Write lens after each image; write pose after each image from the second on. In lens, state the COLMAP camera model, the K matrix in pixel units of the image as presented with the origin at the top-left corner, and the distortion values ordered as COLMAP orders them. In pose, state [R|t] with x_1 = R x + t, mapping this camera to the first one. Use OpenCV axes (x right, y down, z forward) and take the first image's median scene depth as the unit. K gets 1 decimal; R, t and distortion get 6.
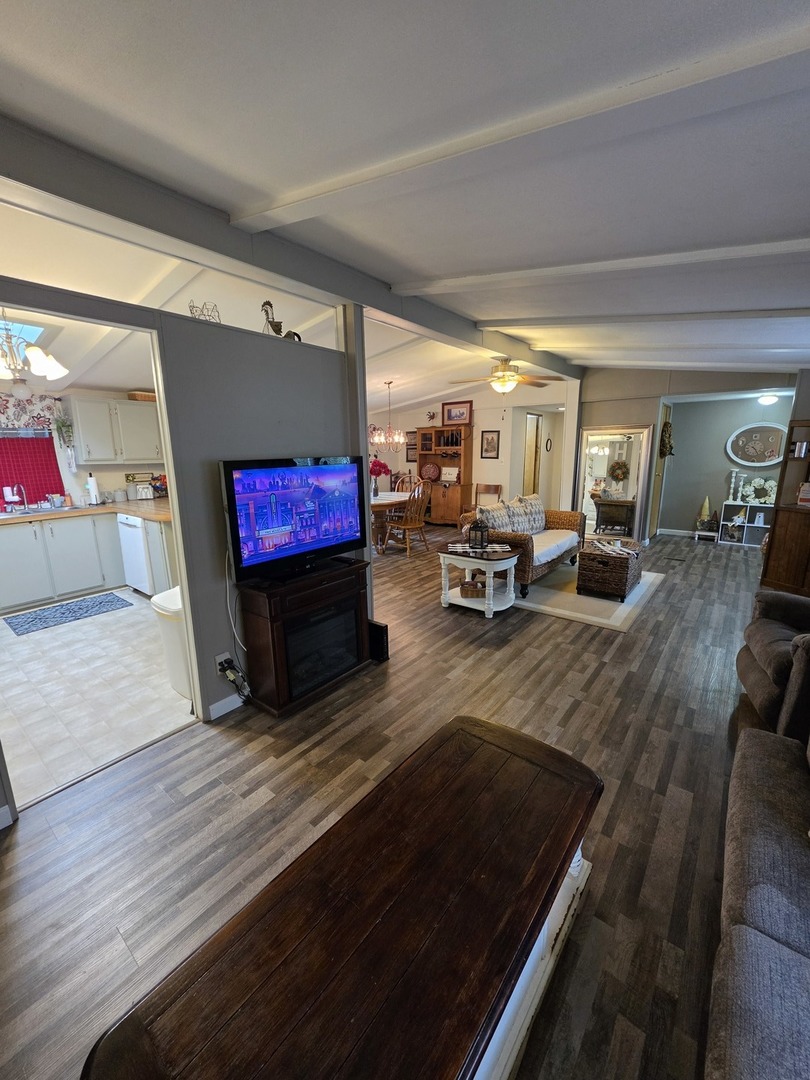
lens RADIAL K [[434.4, 0, 403.5], [0, 434.4, 534.8], [0, 0, 1]] dist [0.001535, -0.000706]
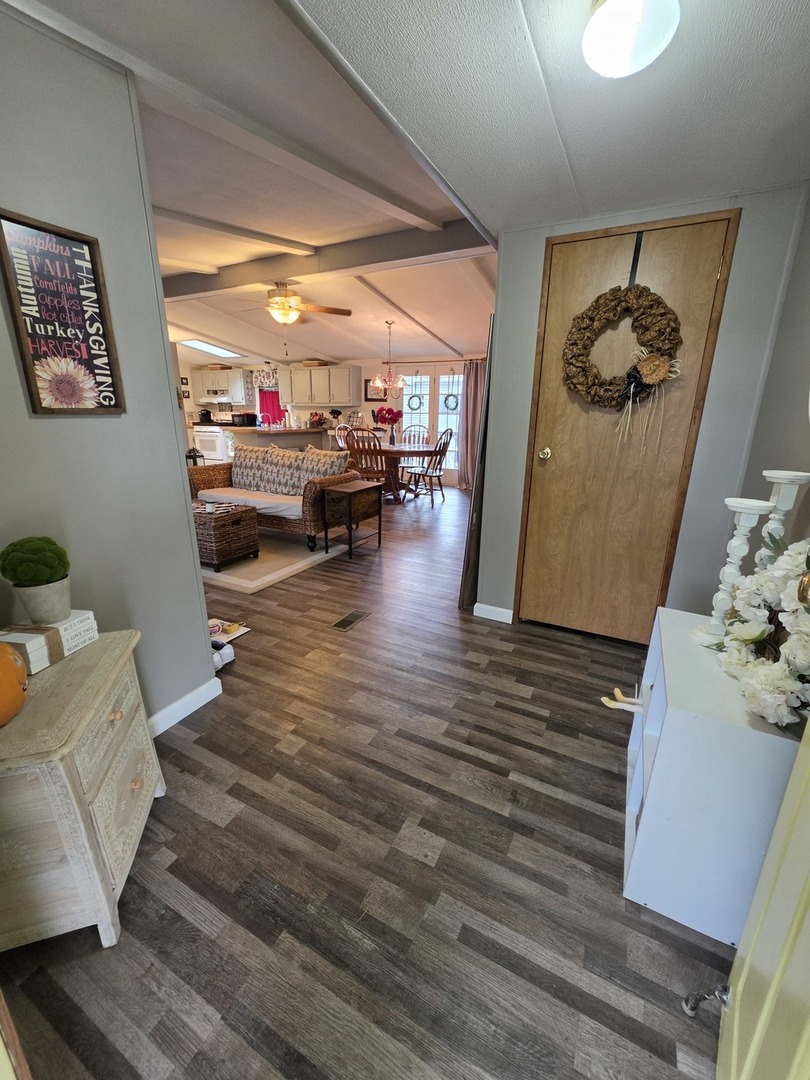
lens RADIAL K [[434.4, 0, 414.2], [0, 434.4, 541.5], [0, 0, 1]] dist [0.001535, -0.000706]
pose [[0.197808, 0.293217, -0.935359, 1.311034], [-0.210426, 0.944670, 0.251635, -0.195376], [0.957389, 0.147048, 0.248563, 1.161301]]
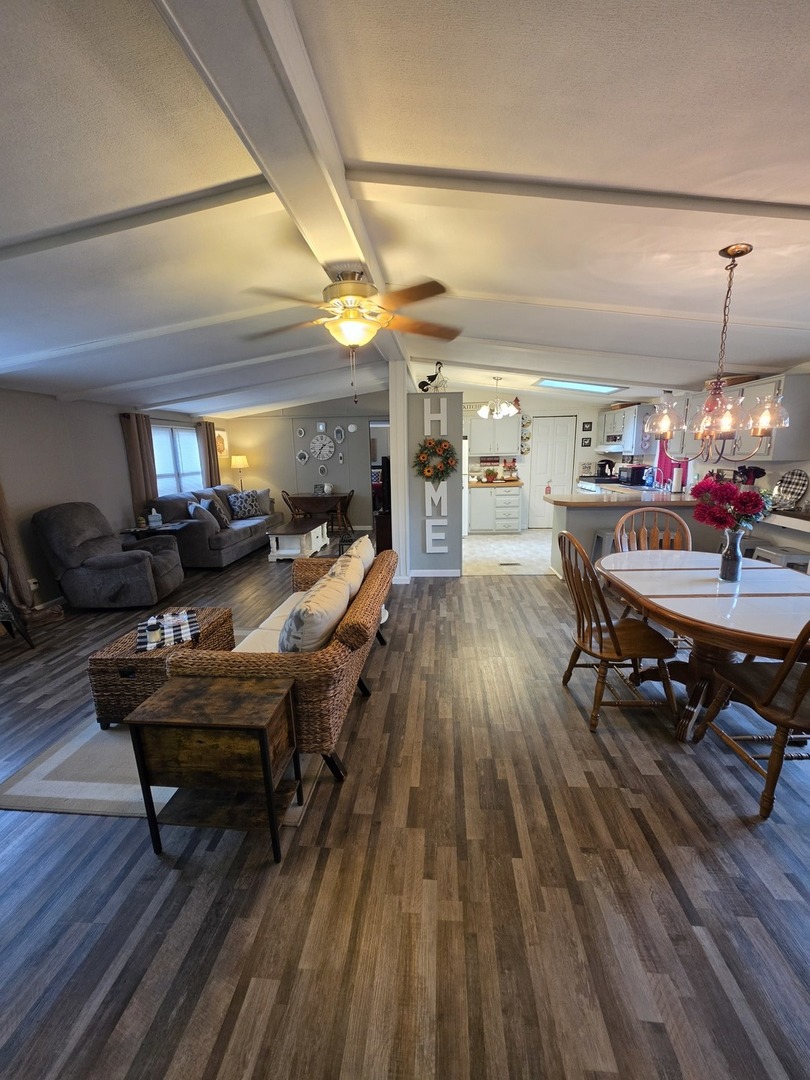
lens RADIAL K [[434.4, 0, 403.4], [0, 434.4, 537.5], [0, 0, 1]] dist [0.001535, -0.000706]
pose [[-0.834432, 0.141913, -0.532527, 0.501233], [-0.076581, 0.927045, 0.367045, -0.329352], [0.545765, 0.347055, -0.762688, 1.560865]]
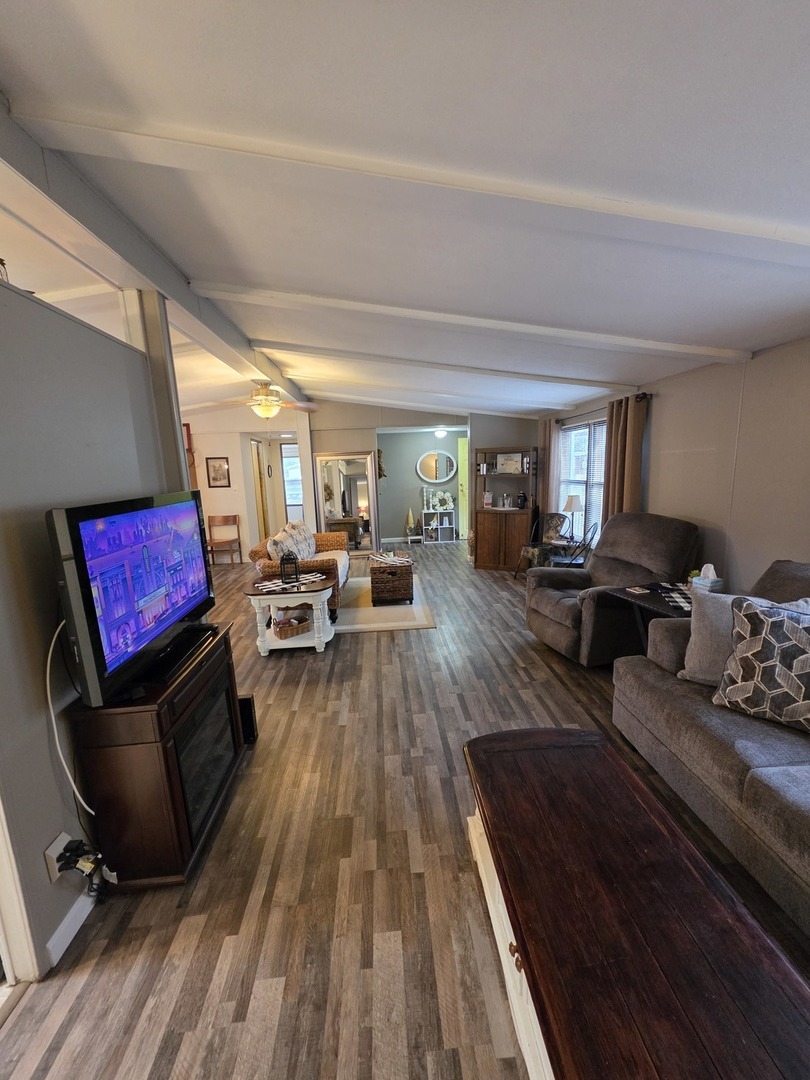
lens RADIAL K [[434.4, 0, 409.0], [0, 434.4, 536.0], [0, 0, 1]] dist [0.001535, -0.000706]
pose [[0.734471, -0.126047, 0.666832, -0.220077], [0.163518, 0.986520, 0.006372, -0.027299], [-0.658646, 0.104359, 0.745181, 0.119198]]
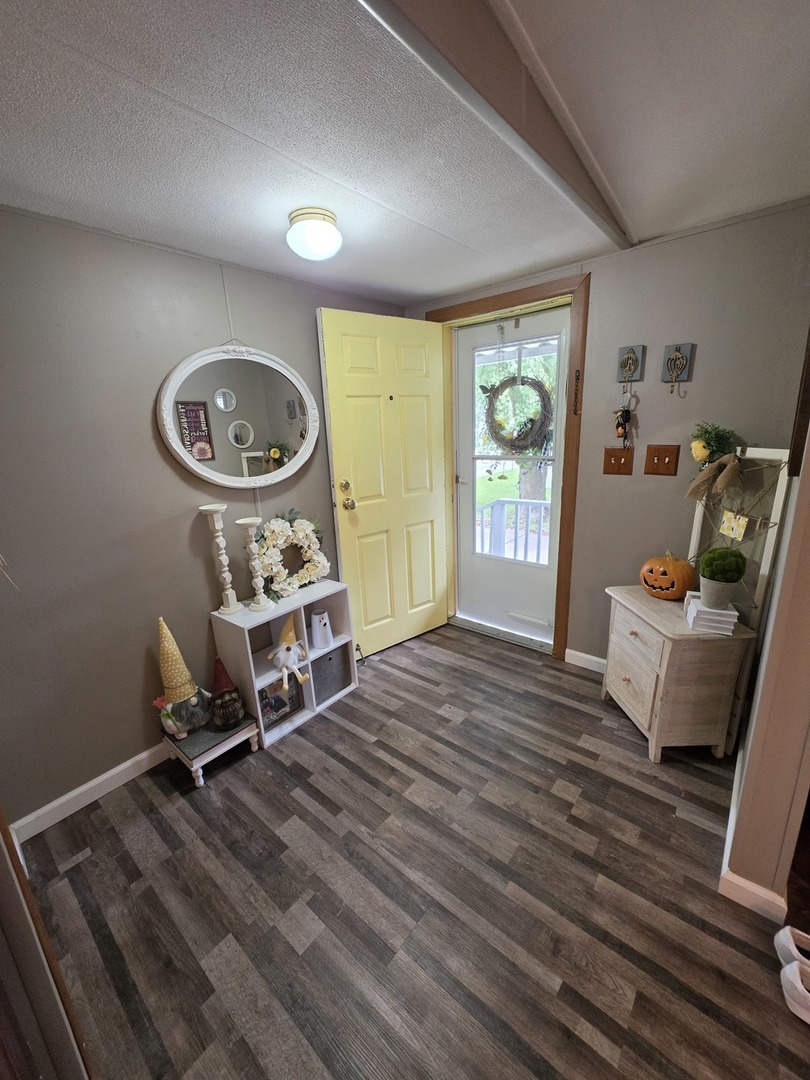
lens RADIAL K [[434.4, 0, 404.3], [0, 434.4, 541.5], [0, 0, 1]] dist [0.001535, -0.000706]
pose [[0.033589, -0.254254, 0.966554, 0.687338], [0.242888, 0.940183, 0.238876, -0.239945], [-0.969473, 0.226741, 0.093335, 1.229093]]
